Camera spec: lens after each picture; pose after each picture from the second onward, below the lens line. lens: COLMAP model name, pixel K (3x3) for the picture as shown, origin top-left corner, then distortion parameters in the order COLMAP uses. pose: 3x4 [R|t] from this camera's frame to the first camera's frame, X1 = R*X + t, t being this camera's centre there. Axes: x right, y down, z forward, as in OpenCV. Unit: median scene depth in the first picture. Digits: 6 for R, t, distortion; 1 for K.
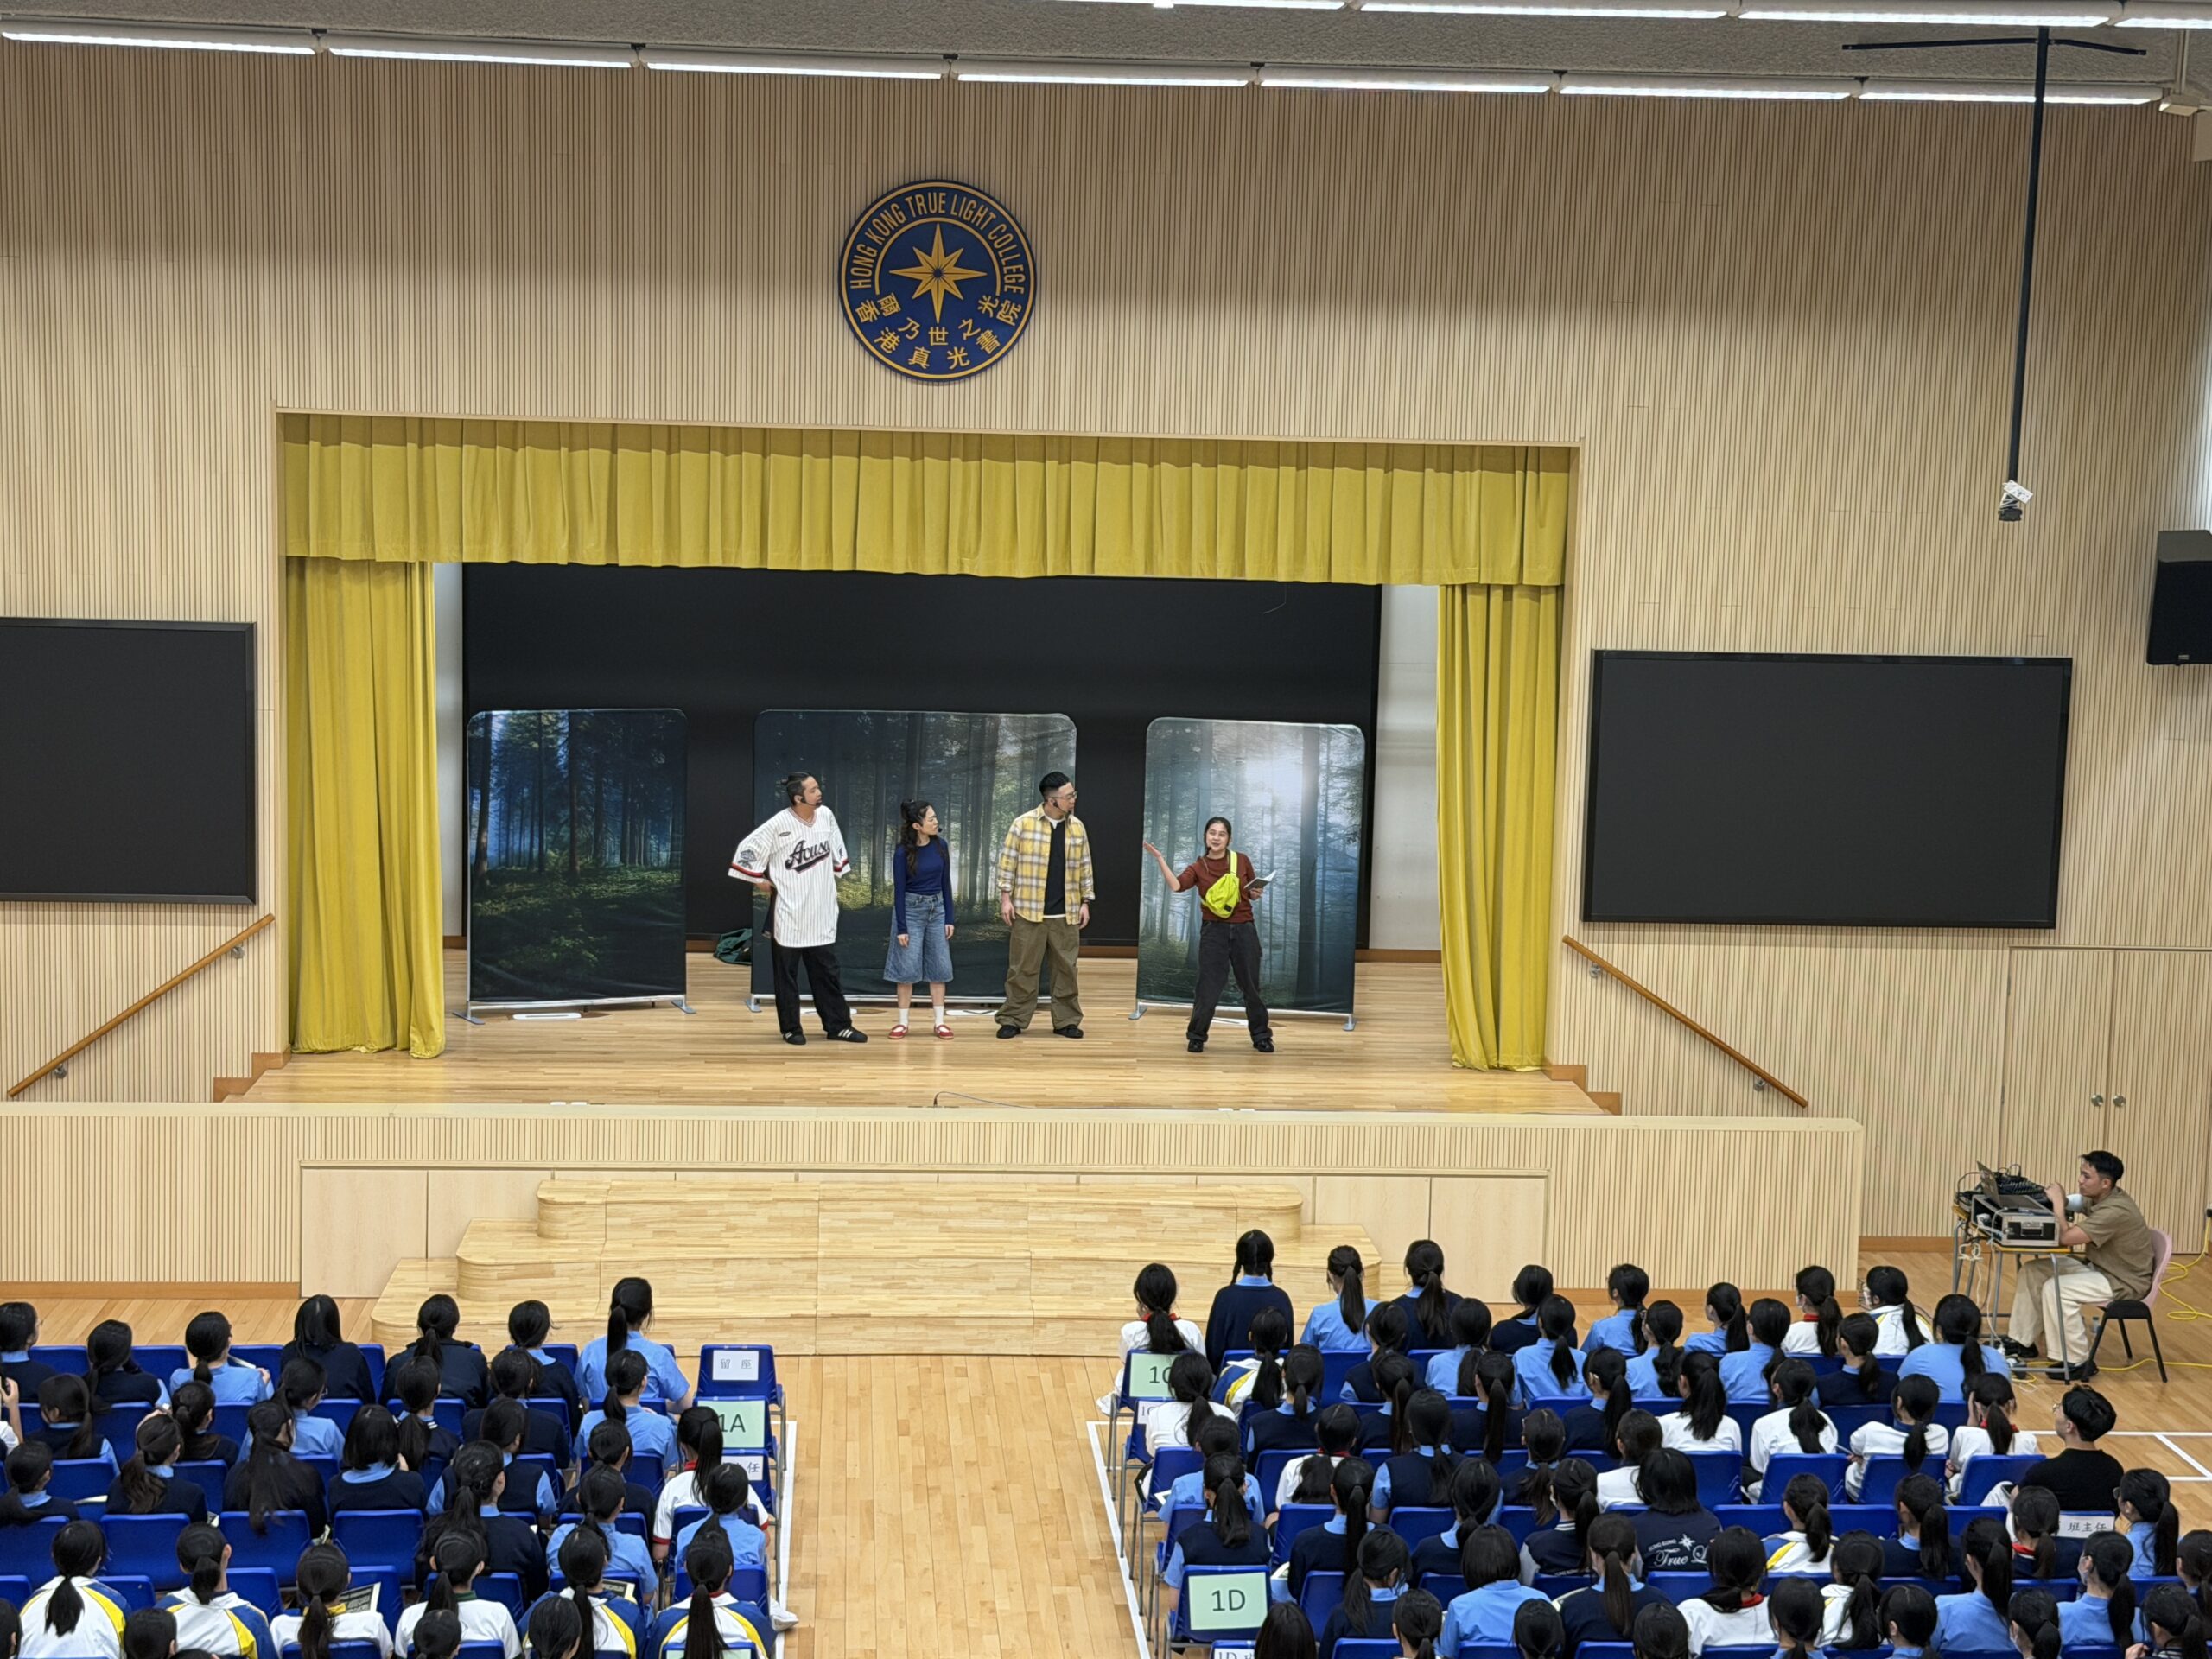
lens RADIAL K [[3470.6, 0, 1108.8], [0, 3470.6, 830.8], [0, 0, 1]] dist [0.119703, 0.000000]
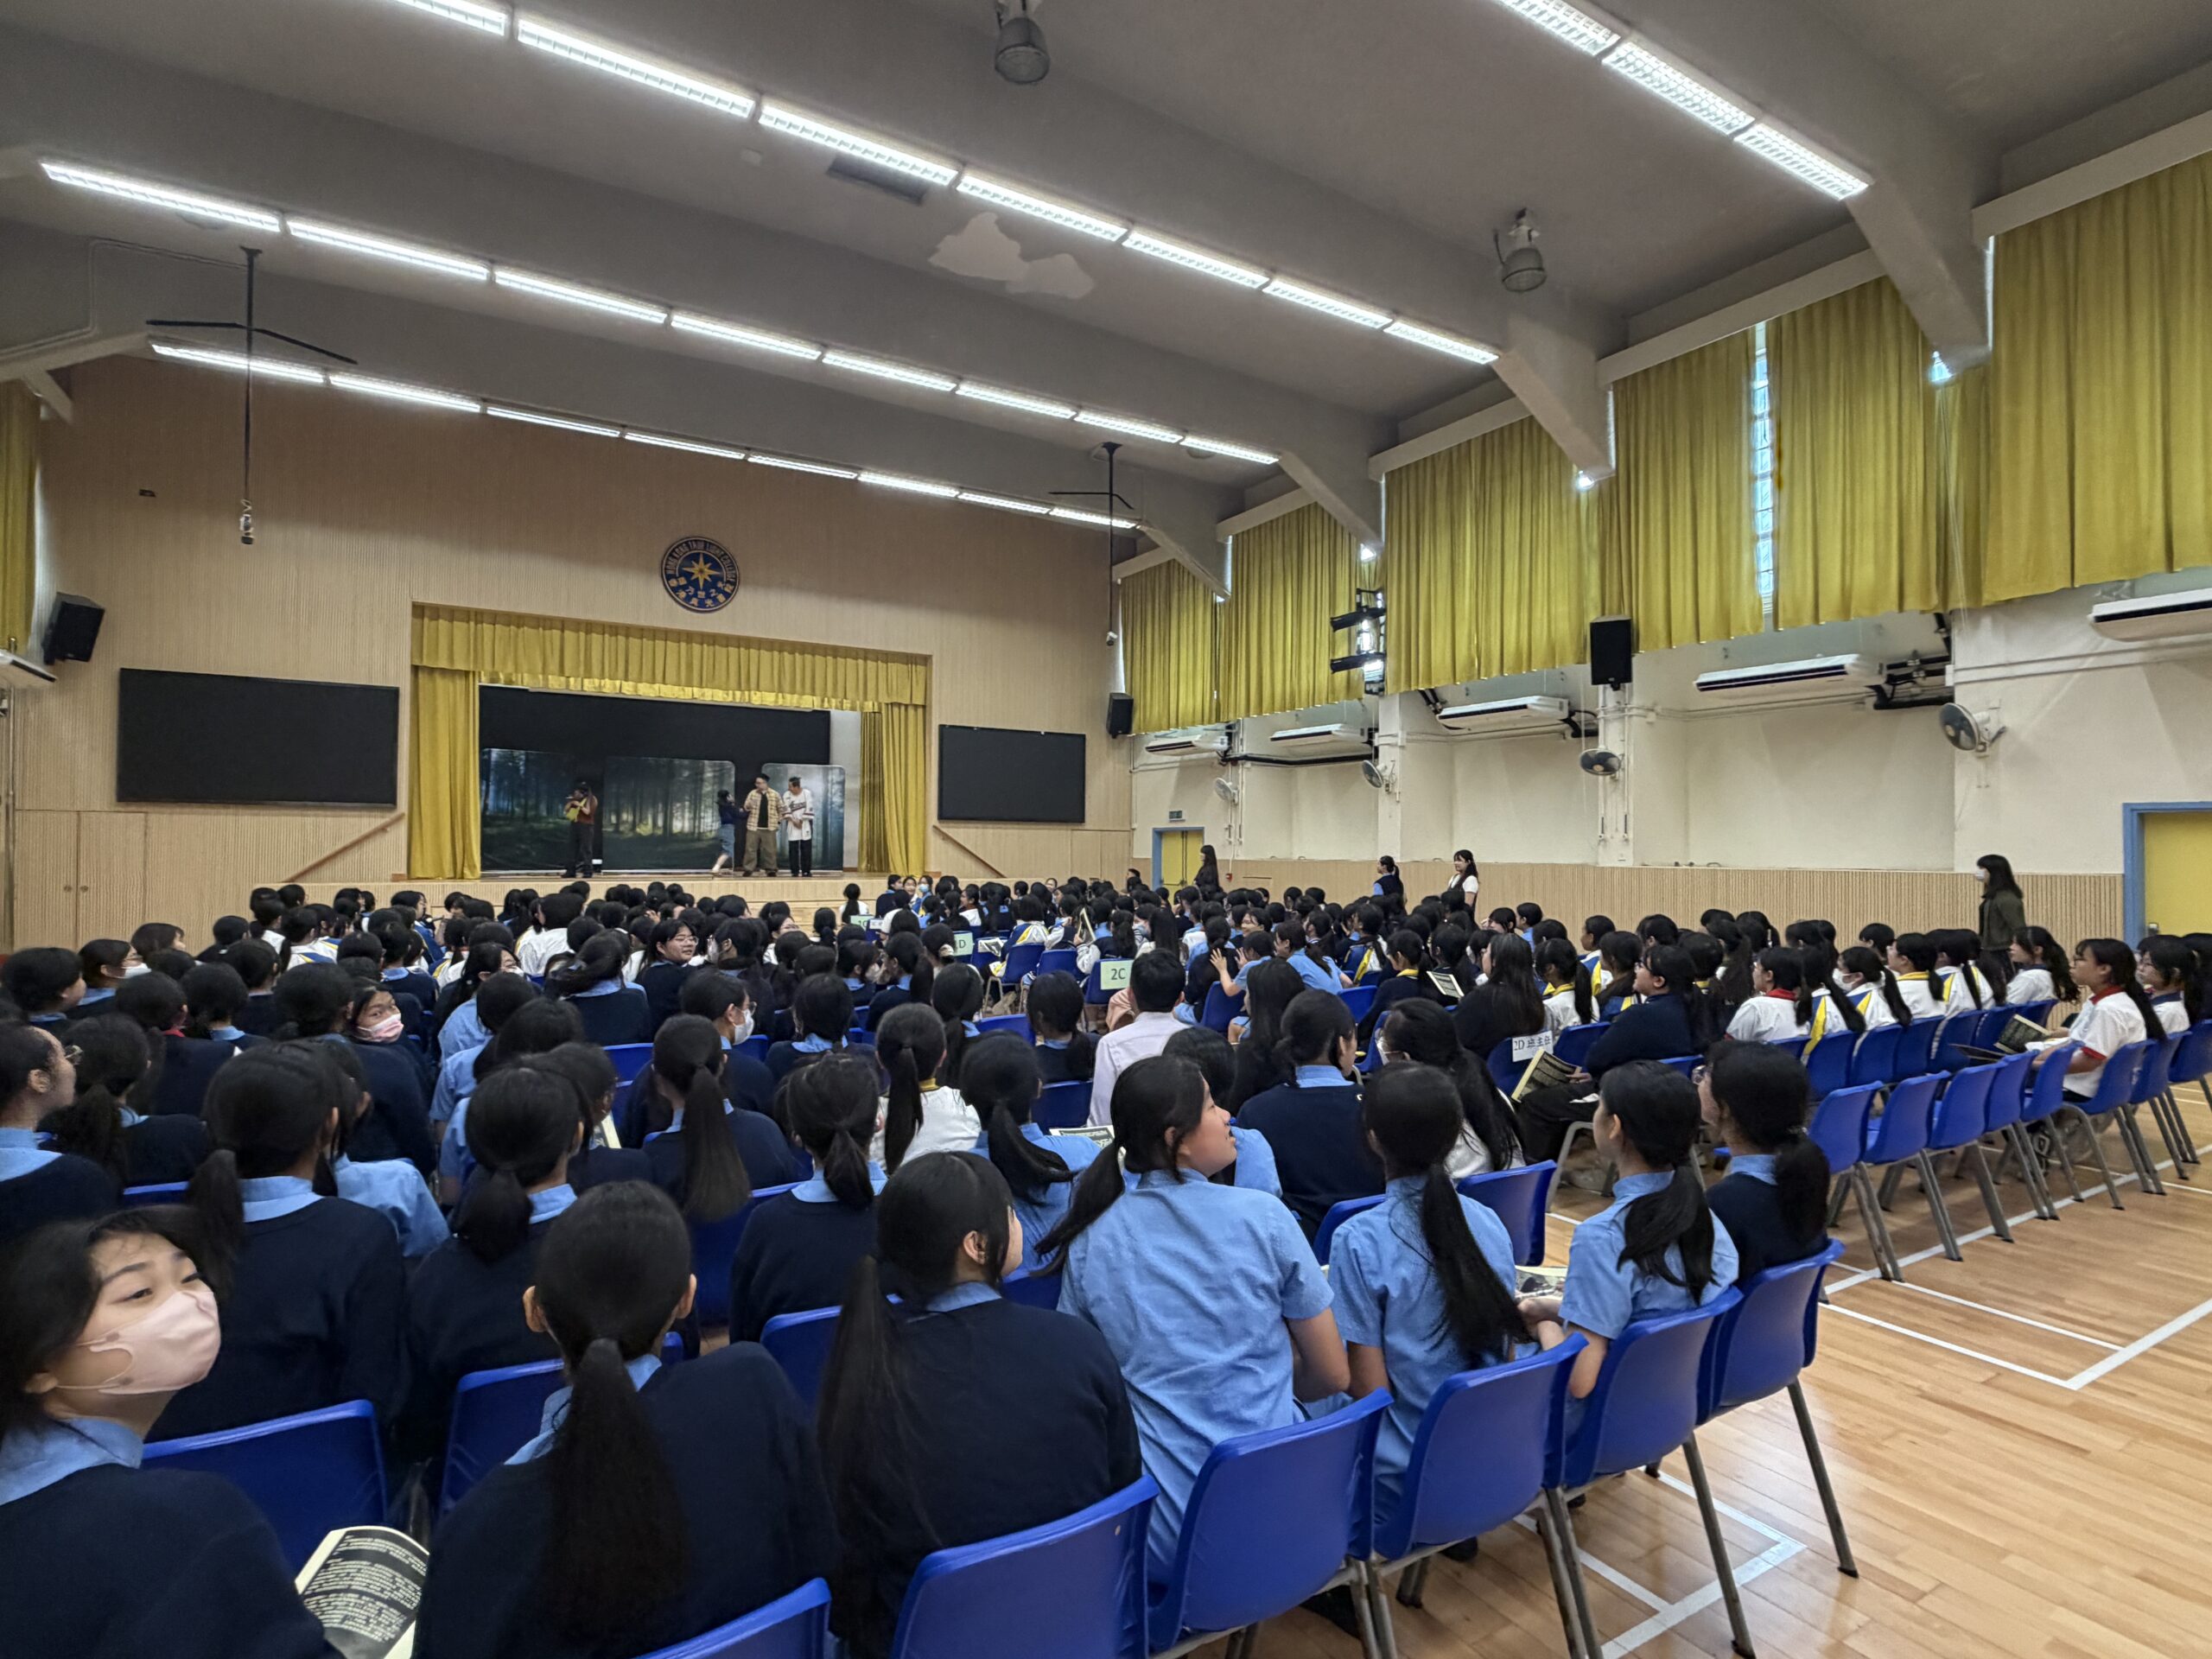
lens RADIAL K [[1110.5, 0, 1110.5], [0, 1110.5, 828.5], [0, 0, 1]] dist [-0.003867, -0.000349]
pose [[0.893803, -0.010034, 0.448348, -0.146170], [0.069465, 0.990781, -0.116307, 0.148749], [-0.443047, 0.135100, 0.886260, 0.134879]]
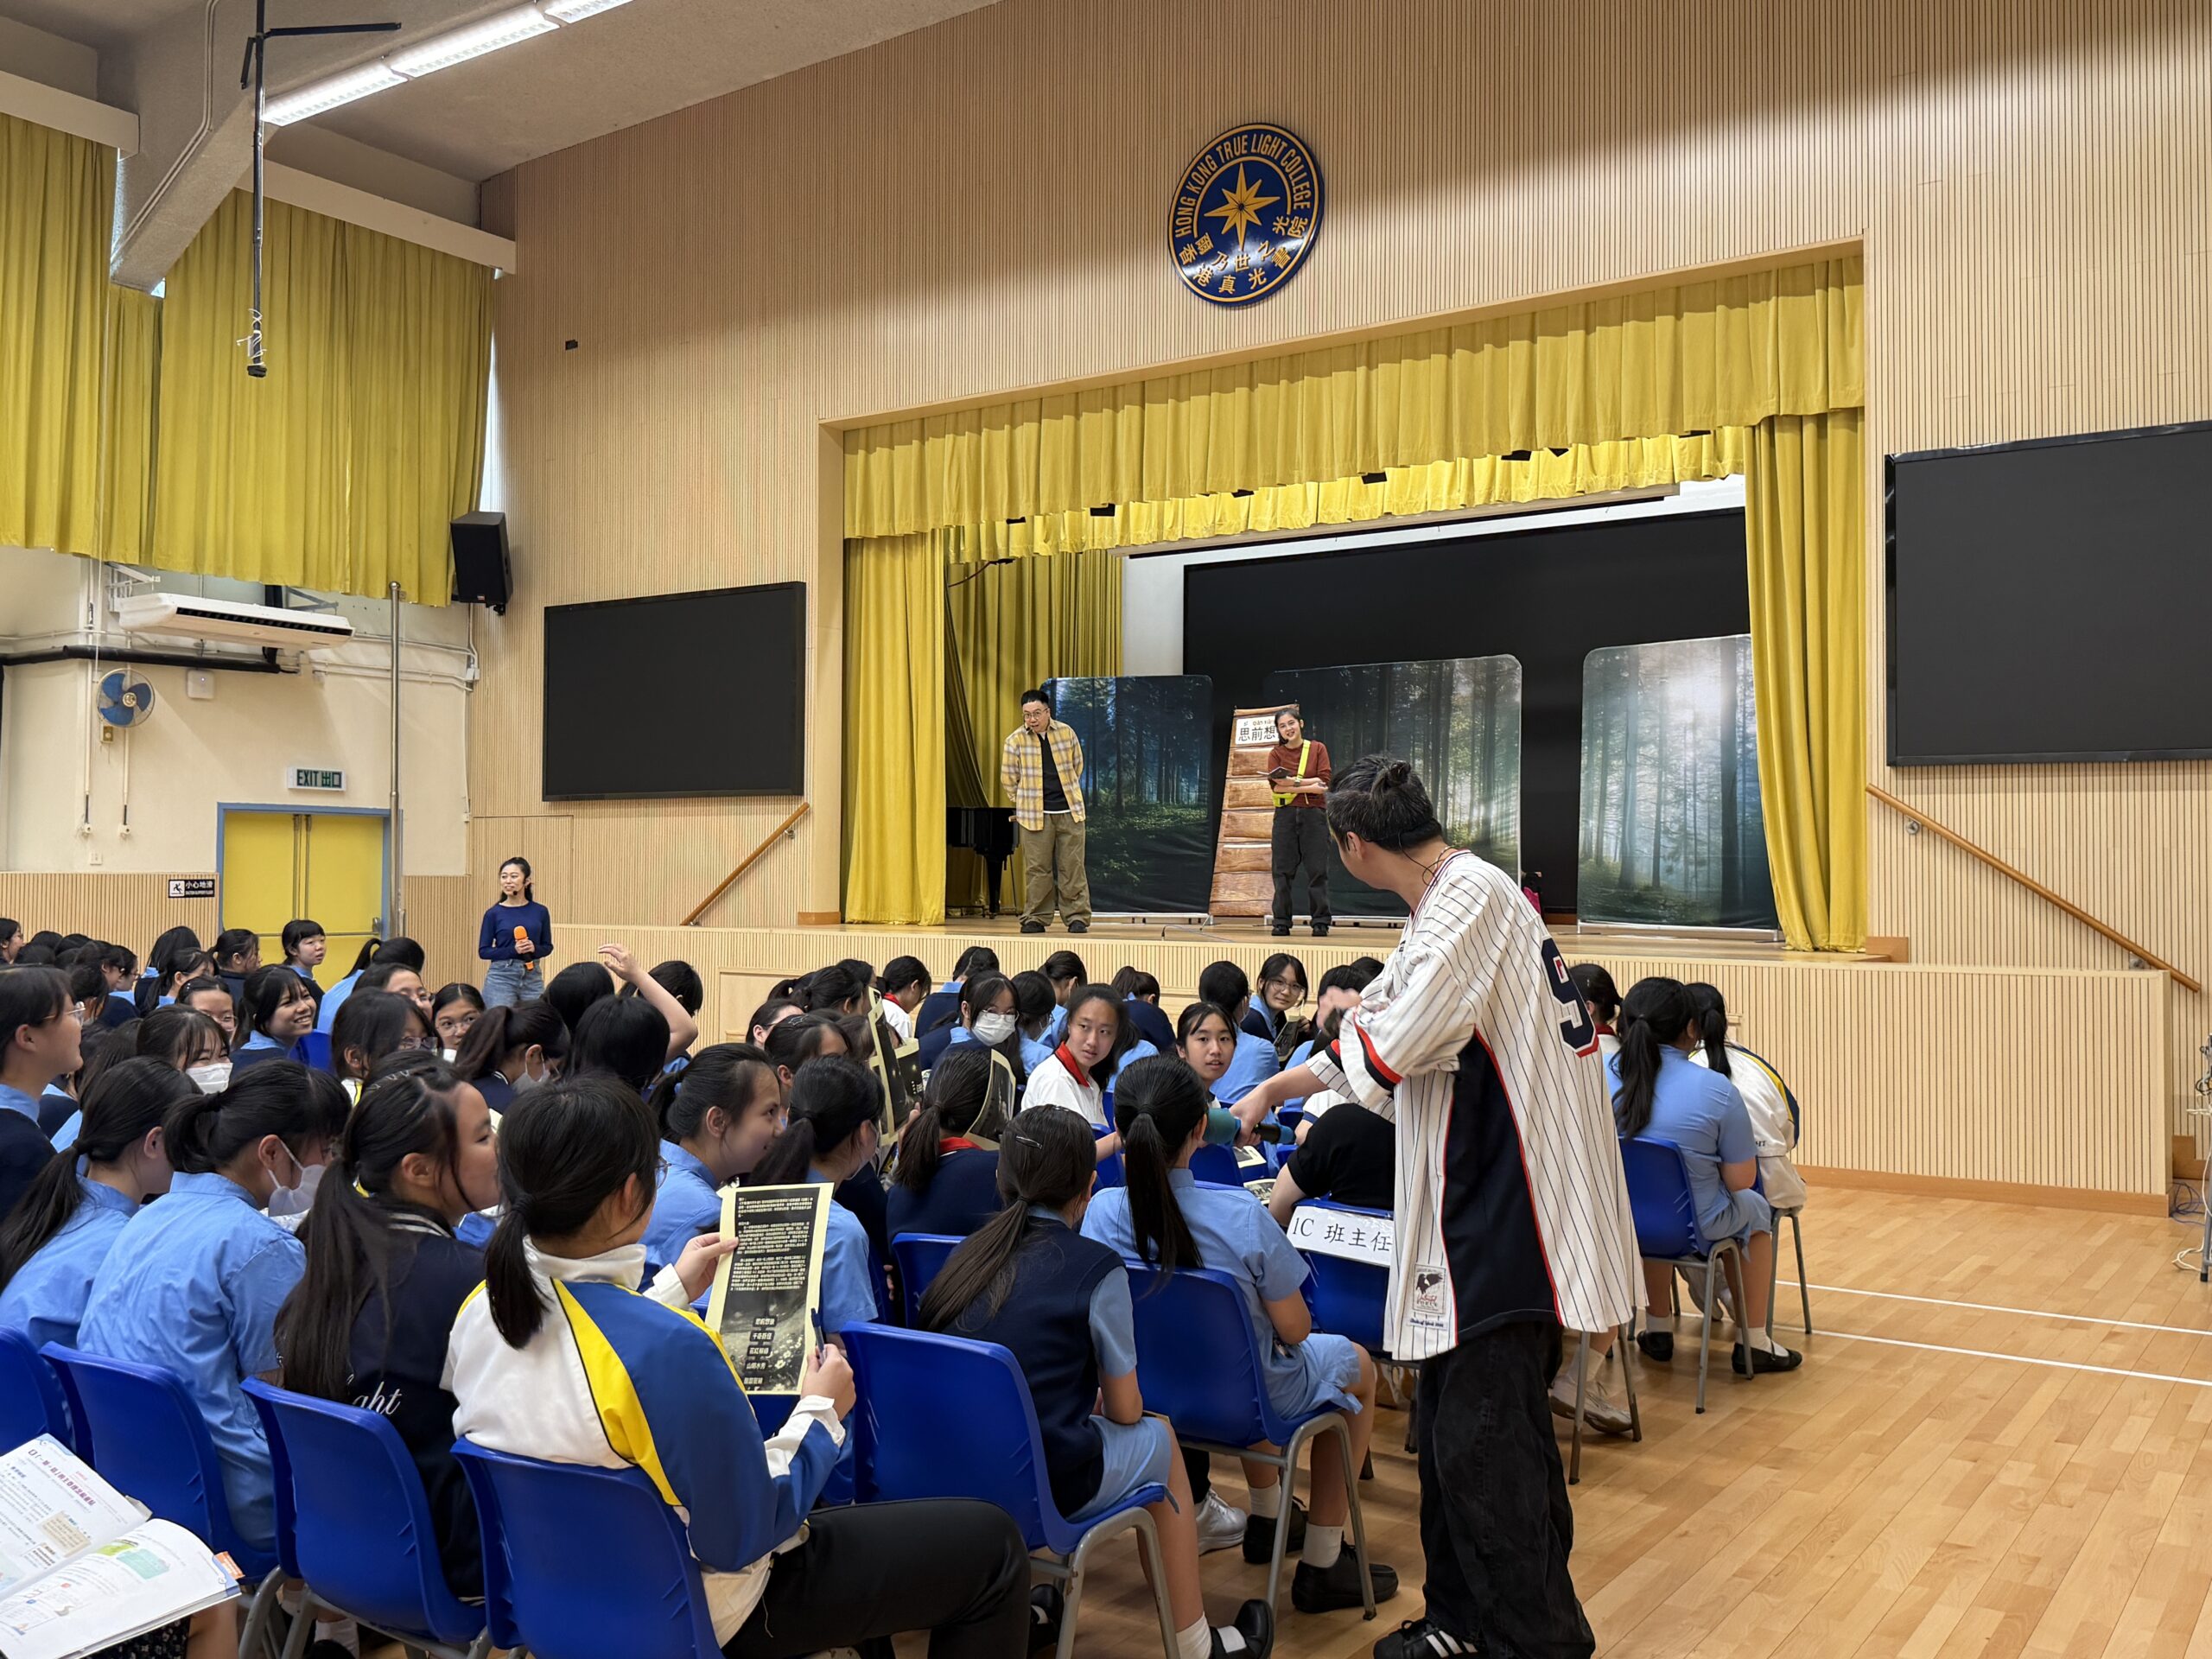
lens RADIAL K [[1968.3, 0, 1067.6], [0, 1968.3, 819.4], [0, 0, 1]] dist [0.106915, -0.059266]
pose [[0.764627, -0.038119, -0.643345, 0.301513], [-0.068817, 0.987713, -0.140313, 0.123628], [0.640788, 0.151561, 0.752609, 0.495444]]
